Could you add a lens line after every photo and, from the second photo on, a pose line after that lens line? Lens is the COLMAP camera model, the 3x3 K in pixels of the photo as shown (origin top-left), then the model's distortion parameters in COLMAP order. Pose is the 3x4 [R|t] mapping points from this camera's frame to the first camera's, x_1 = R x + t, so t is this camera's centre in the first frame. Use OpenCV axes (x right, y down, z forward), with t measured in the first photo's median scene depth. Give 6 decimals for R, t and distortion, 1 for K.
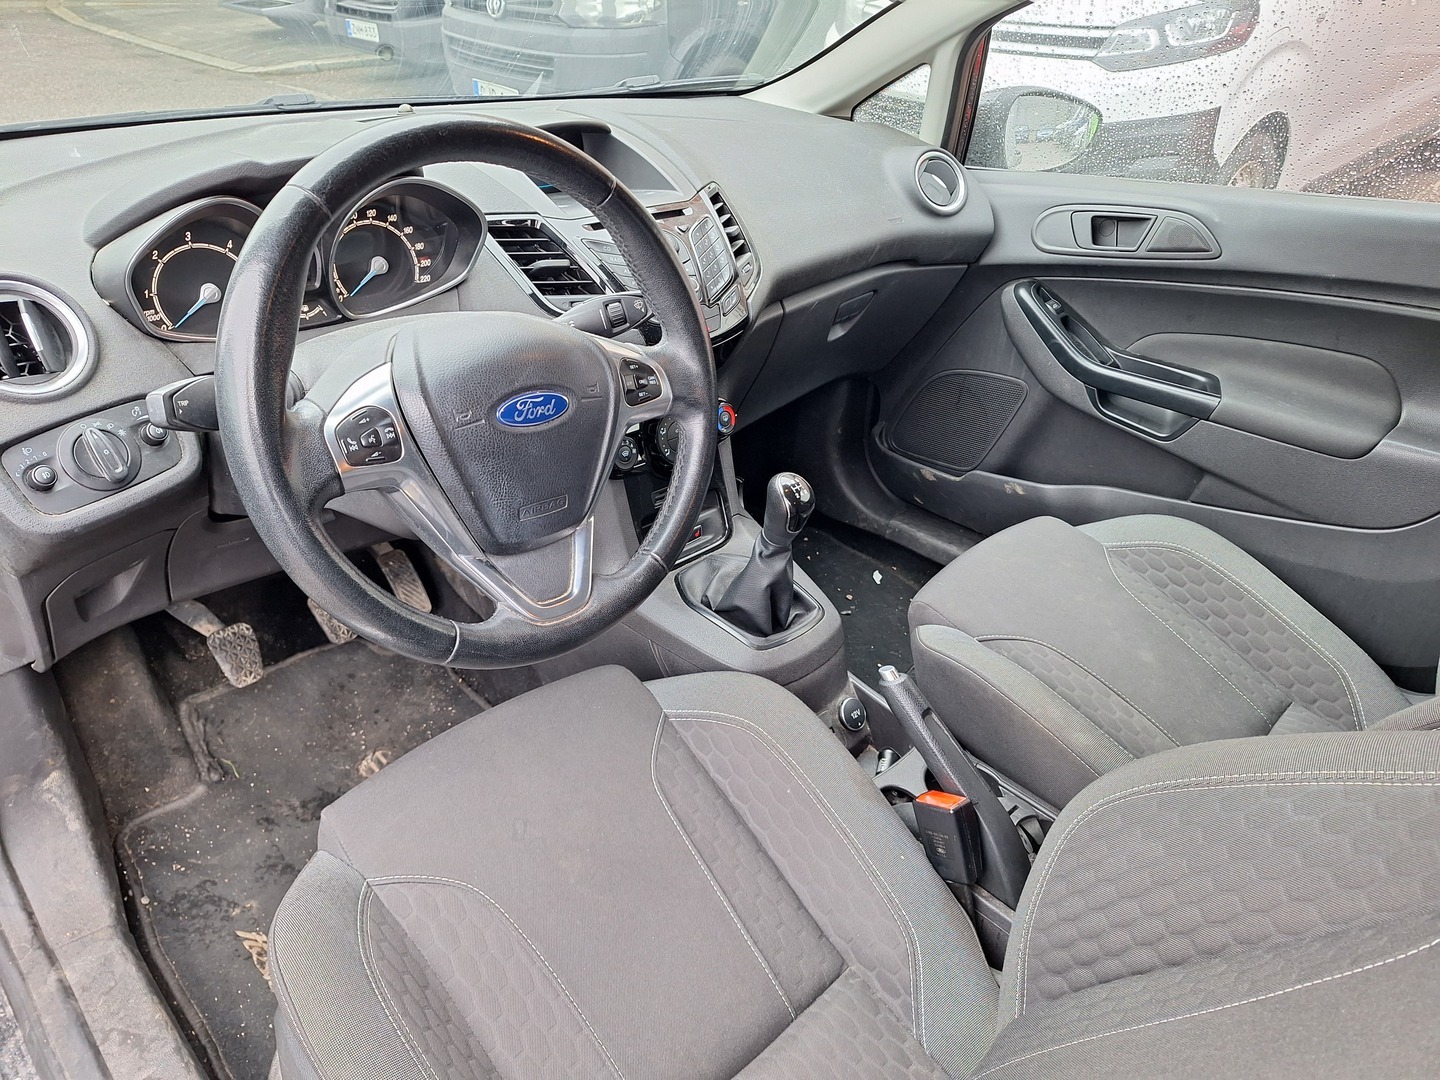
lens RADIAL K [[1002.6, 0, 719.6], [0, 1002.6, 531.7], [0, 0, 1]] dist [0.003235, -0.002557]
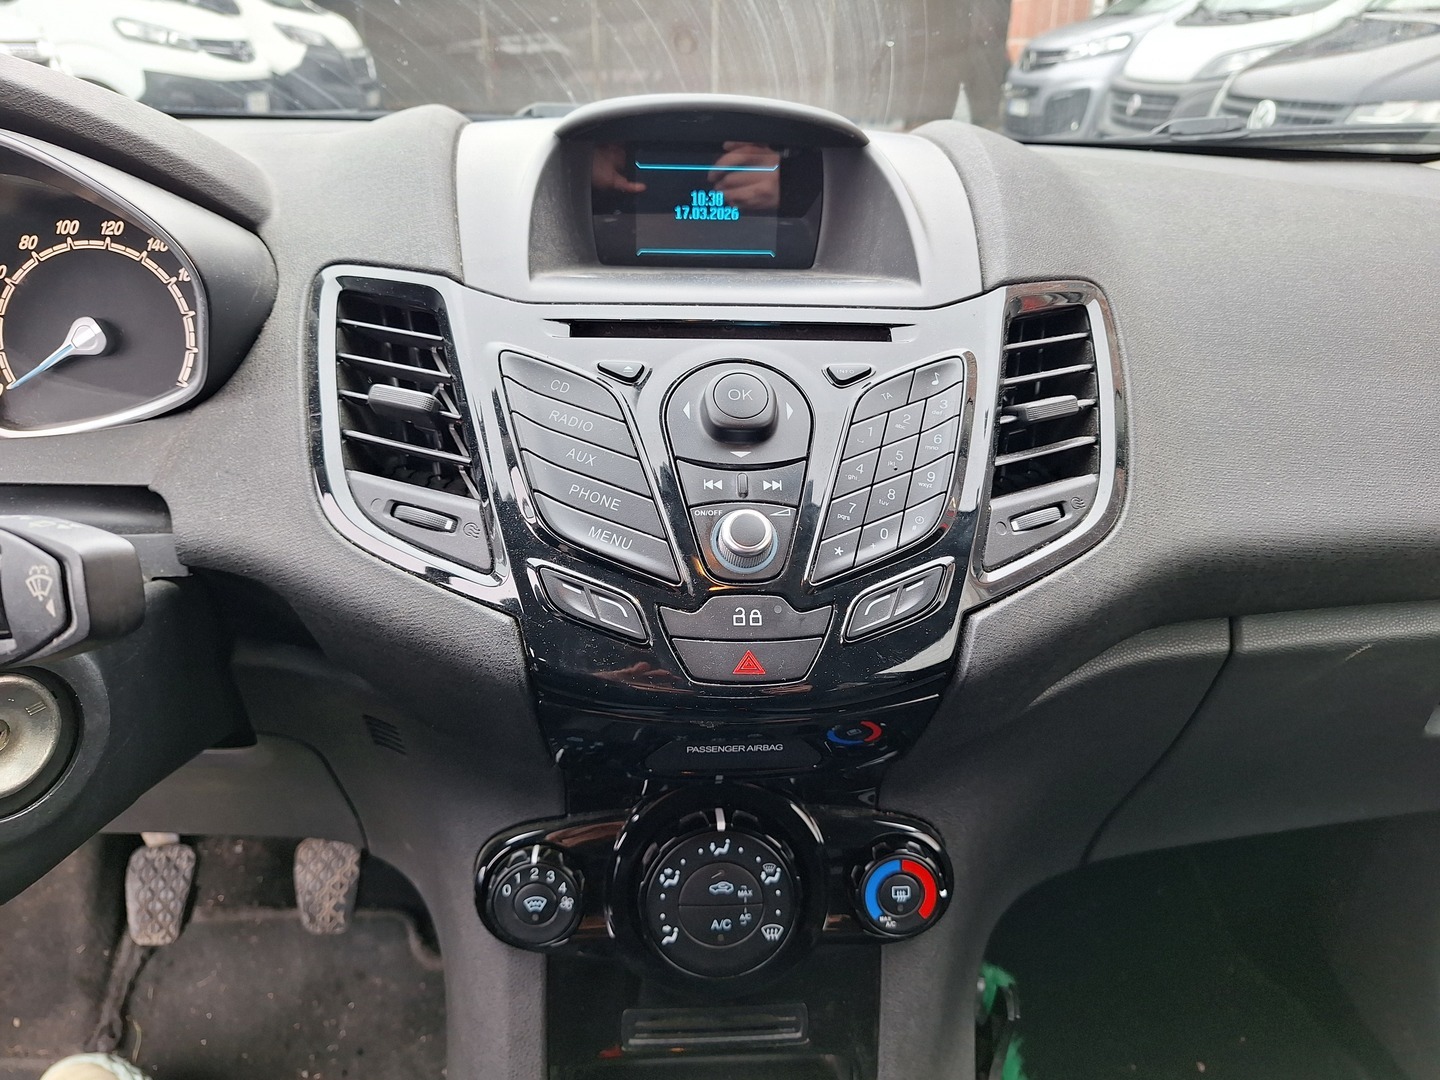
lens RADIAL K [[1002.6, 0, 719.6], [0, 1002.6, 531.7], [0, 0, 1]] dist [0.003235, -0.002557]
pose [[0.761050, 0.238248, -0.603357, 0.140066], [-0.320771, 0.946656, -0.030800, -0.198515], [0.563834, 0.216980, 0.796876, 0.624865]]
